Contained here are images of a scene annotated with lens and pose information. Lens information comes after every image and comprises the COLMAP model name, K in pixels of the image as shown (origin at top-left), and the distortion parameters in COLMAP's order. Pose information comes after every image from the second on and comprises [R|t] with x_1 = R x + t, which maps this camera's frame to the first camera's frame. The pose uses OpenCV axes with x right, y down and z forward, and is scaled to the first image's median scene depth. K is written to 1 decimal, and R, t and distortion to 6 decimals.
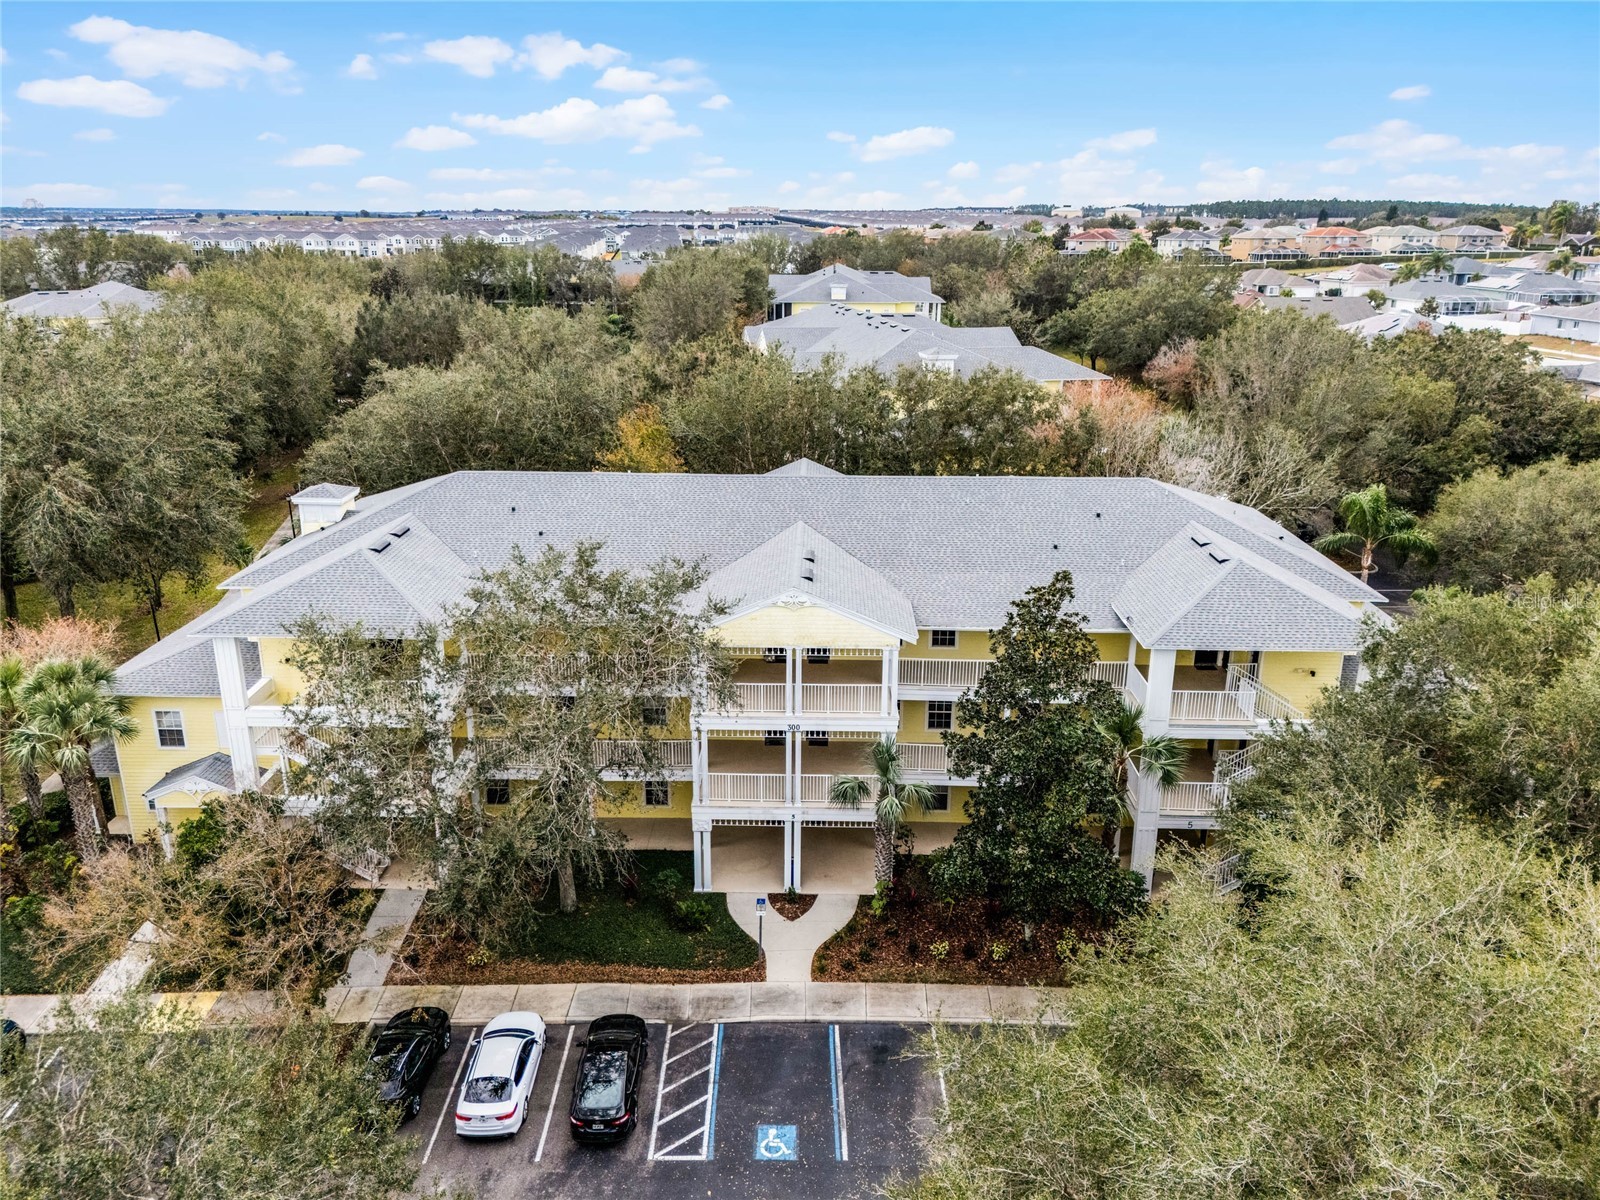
lens RADIAL K [[1230.3, 0, 797.6], [0, 1230.3, 597.4], [0, 0, 1]] dist [0.050914, -0.034670]
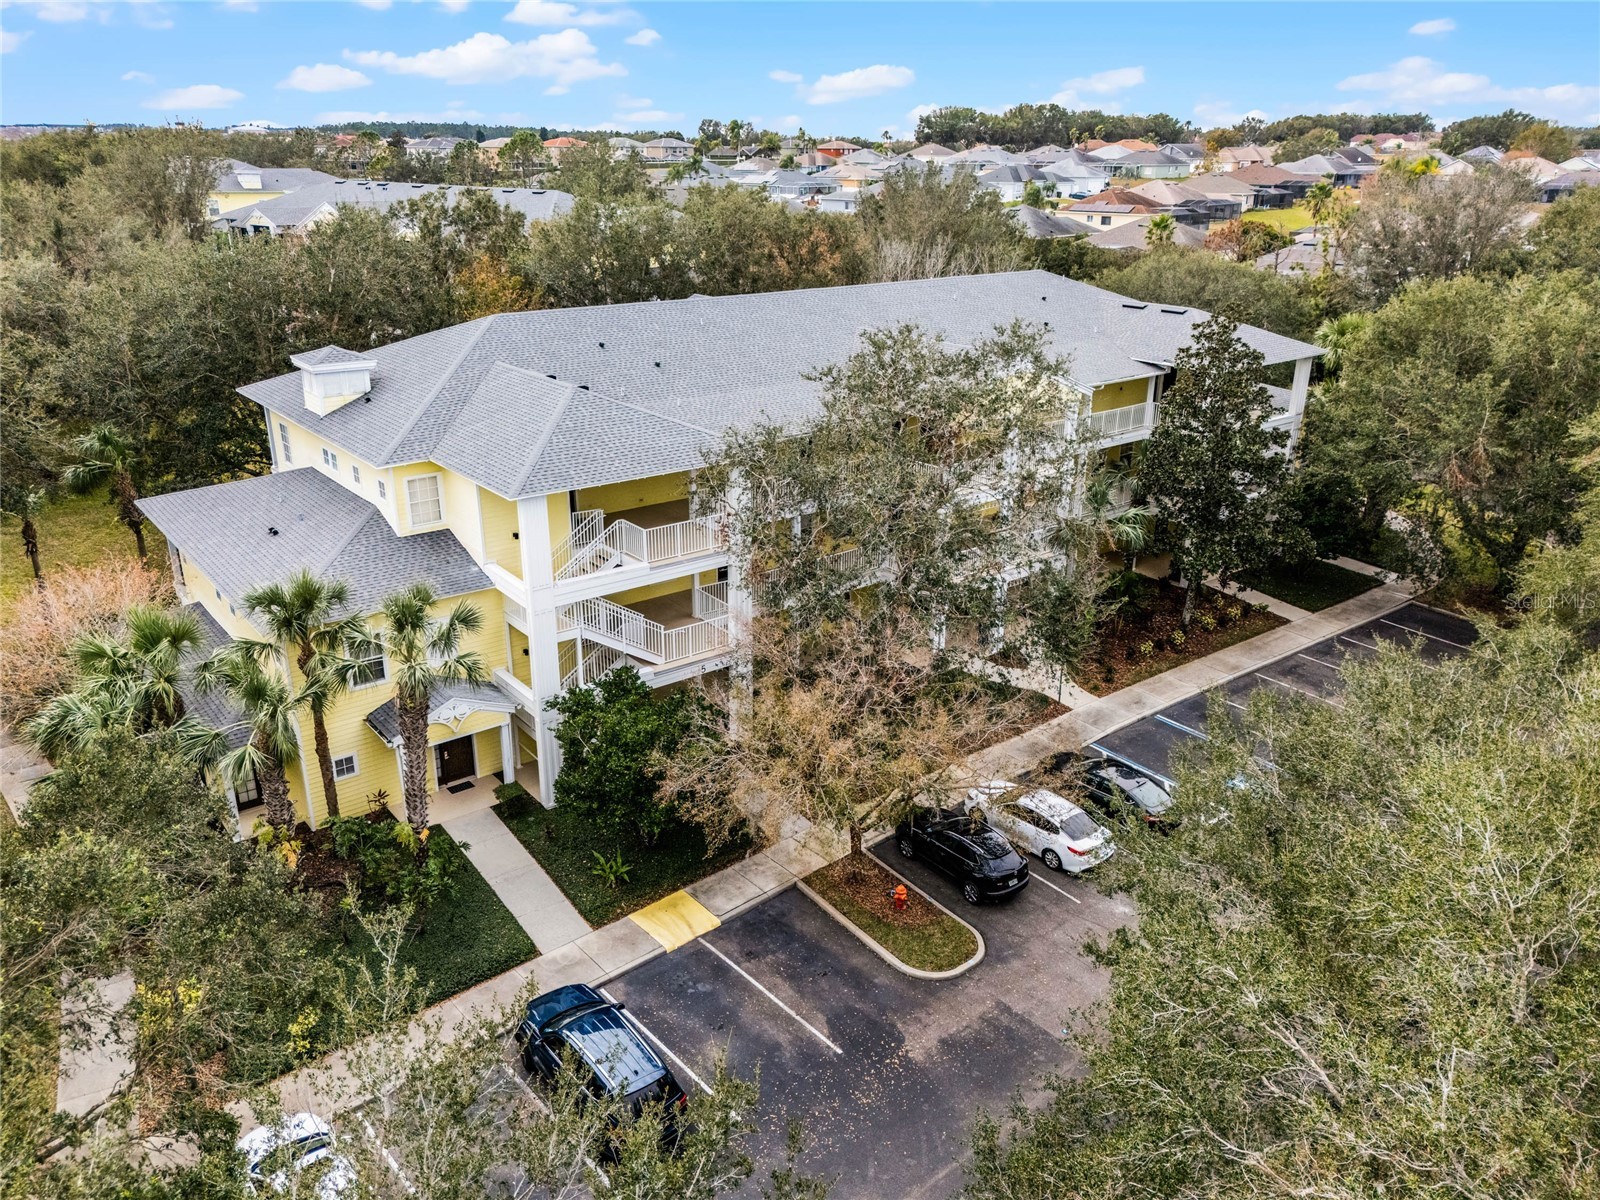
lens RADIAL K [[1230.3, 0, 802.2], [0, 1230.3, 602.1], [0, 0, 1]] dist [0.050914, -0.034670]
pose [[0.767508, -0.231736, 0.597687, -0.853818], [0.197397, 0.972504, 0.123577, 0.027399], [-0.609890, 0.023136, 0.792148, 0.255497]]
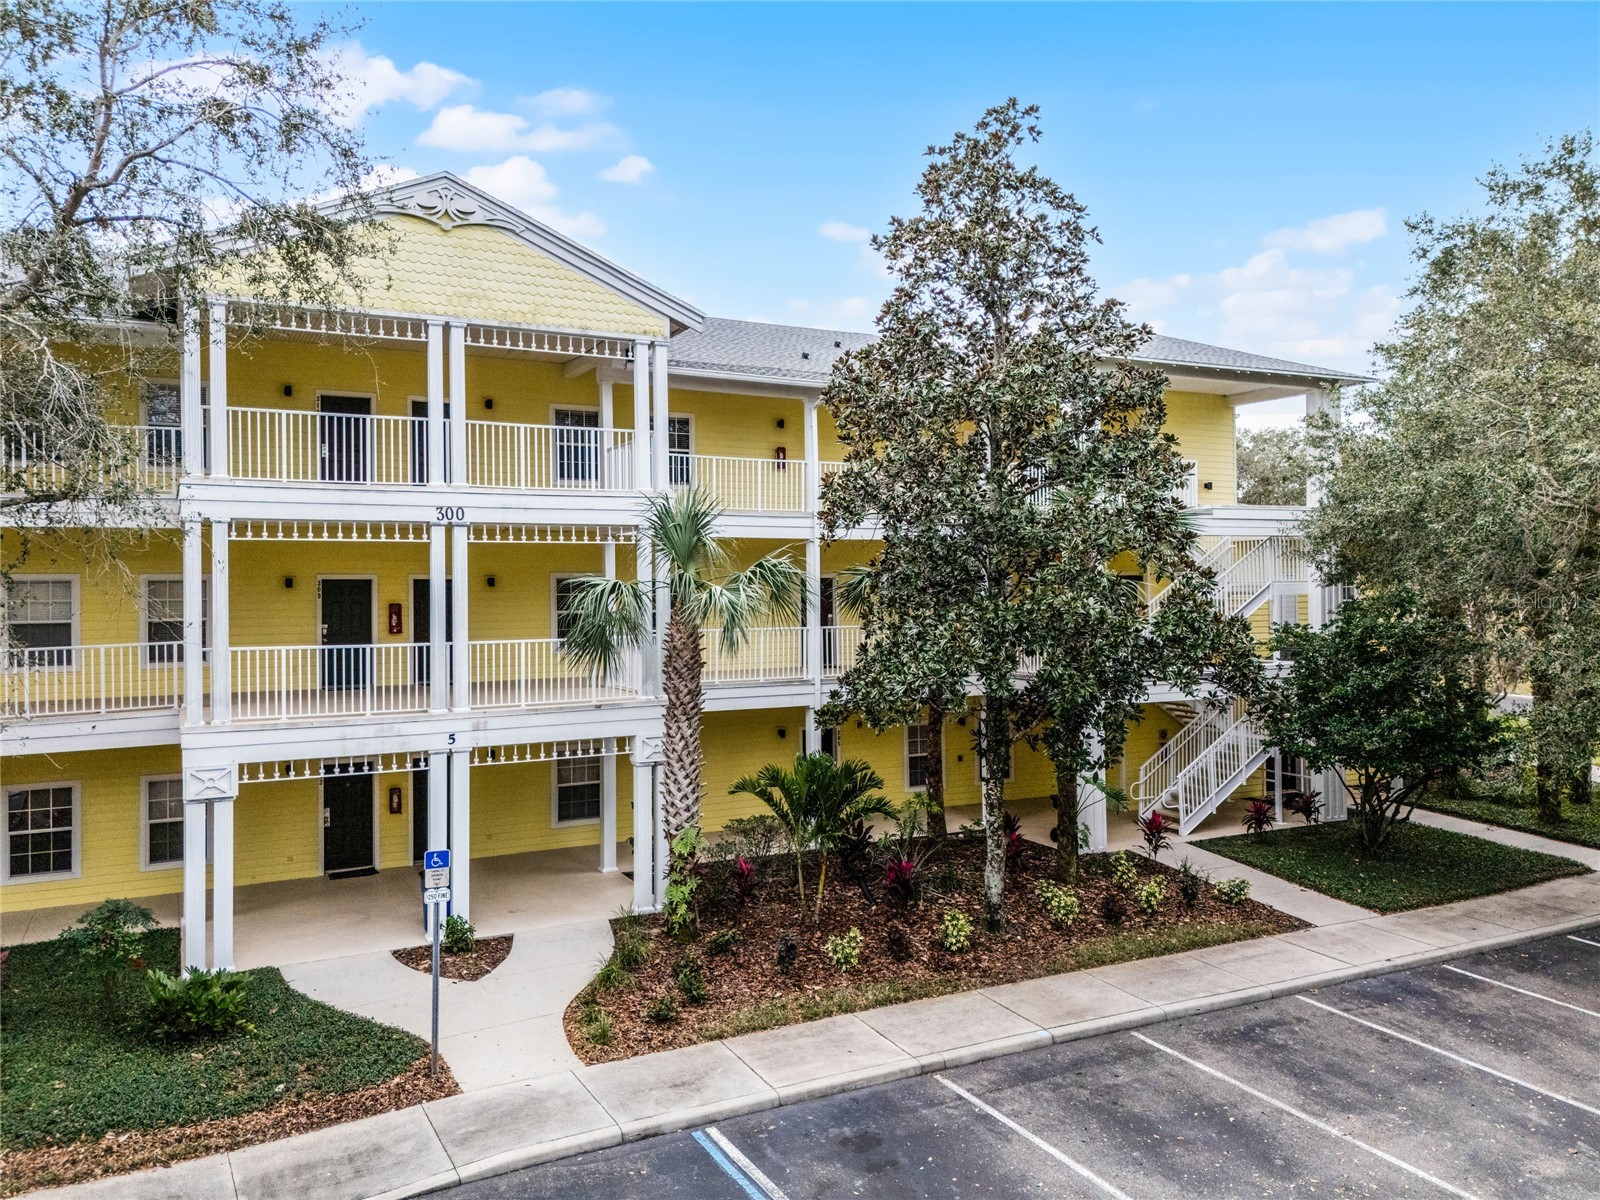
lens RADIAL K [[1230.3, 0, 816.9], [0, 1230.3, 585.9], [0, 0, 1]] dist [0.050914, -0.034670]
pose [[0.875170, -0.011736, 0.483673, -0.106236], [0.164242, 0.947546, -0.274193, 0.283356], [-0.455085, 0.319405, 0.831191, 0.600833]]
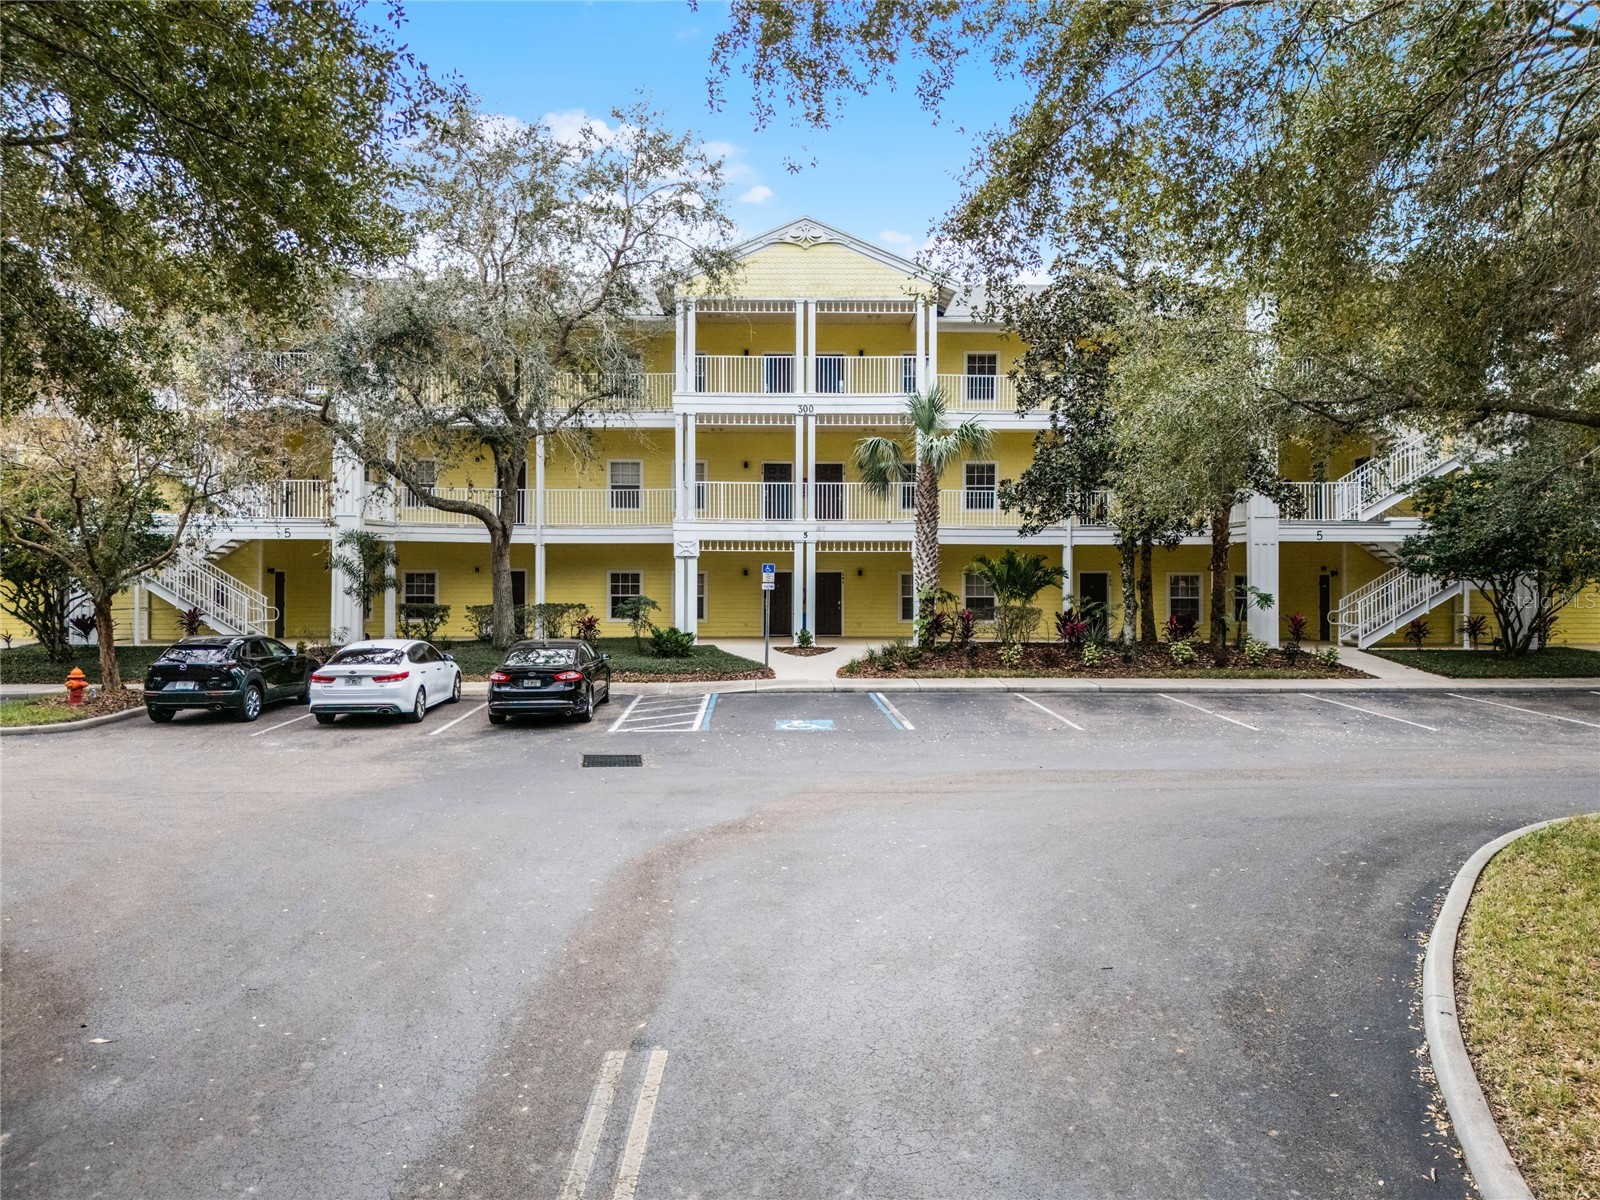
lens RADIAL K [[1230.3, 0, 814.0], [0, 1230.3, 609.3], [0, 0, 1]] dist [0.050914, -0.034670]
pose [[0.999231, -0.005646, 0.038796, -0.030142], [0.016956, 0.954470, -0.297826, 0.480282], [-0.035348, 0.298255, 0.953832, 0.295880]]
